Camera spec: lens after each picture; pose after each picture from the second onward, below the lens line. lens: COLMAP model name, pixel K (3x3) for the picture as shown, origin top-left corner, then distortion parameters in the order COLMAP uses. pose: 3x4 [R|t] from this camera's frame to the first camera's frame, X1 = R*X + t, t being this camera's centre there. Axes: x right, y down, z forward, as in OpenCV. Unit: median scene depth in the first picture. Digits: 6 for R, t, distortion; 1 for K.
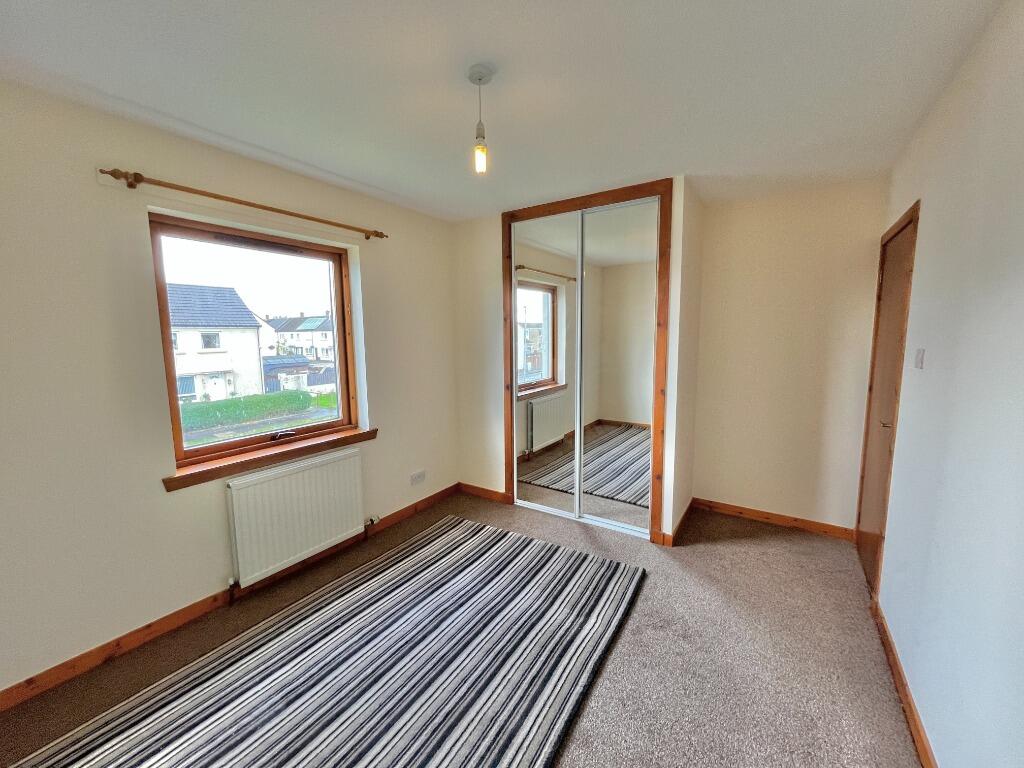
lens RADIAL K [[414.1, 0, 514.3], [0, 414.1, 383.7], [0, 0, 1]] dist [0.000114, -0.000104]
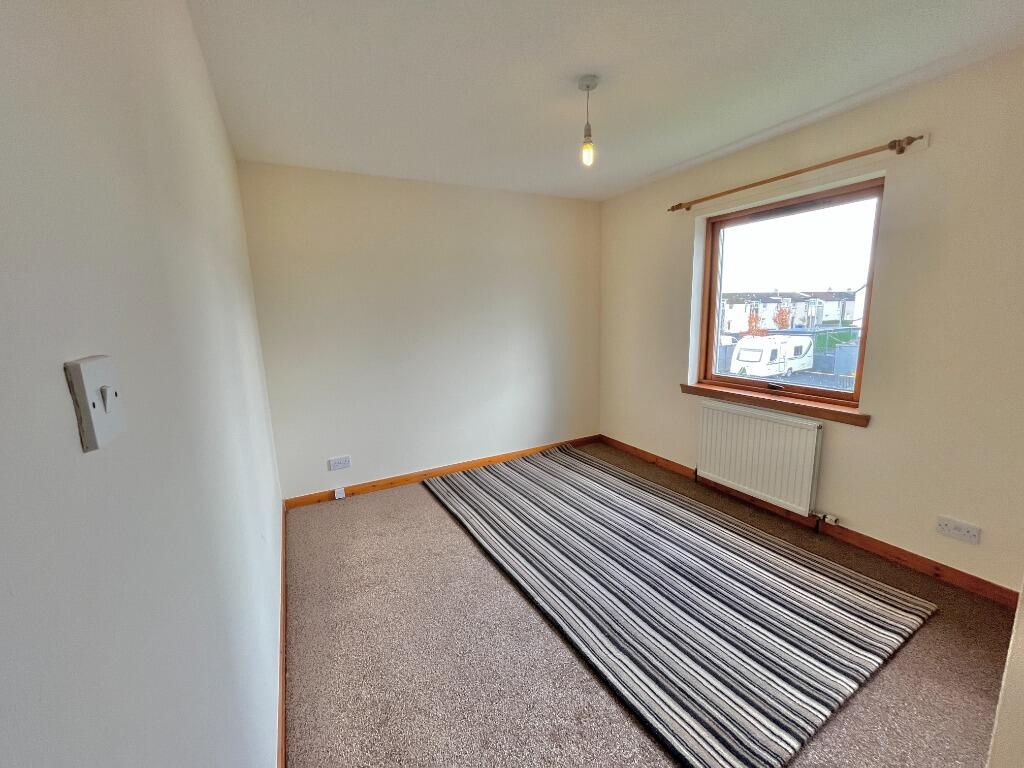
lens RADIAL K [[414.1, 0, 514.3], [0, 414.1, 383.7], [0, 0, 1]] dist [0.000114, -0.000104]
pose [[-0.471476, 0.185927, -0.862056, 0.694251], [-0.063947, 0.967742, 0.243695, -0.103035], [0.879557, 0.170022, -0.444378, 0.851740]]
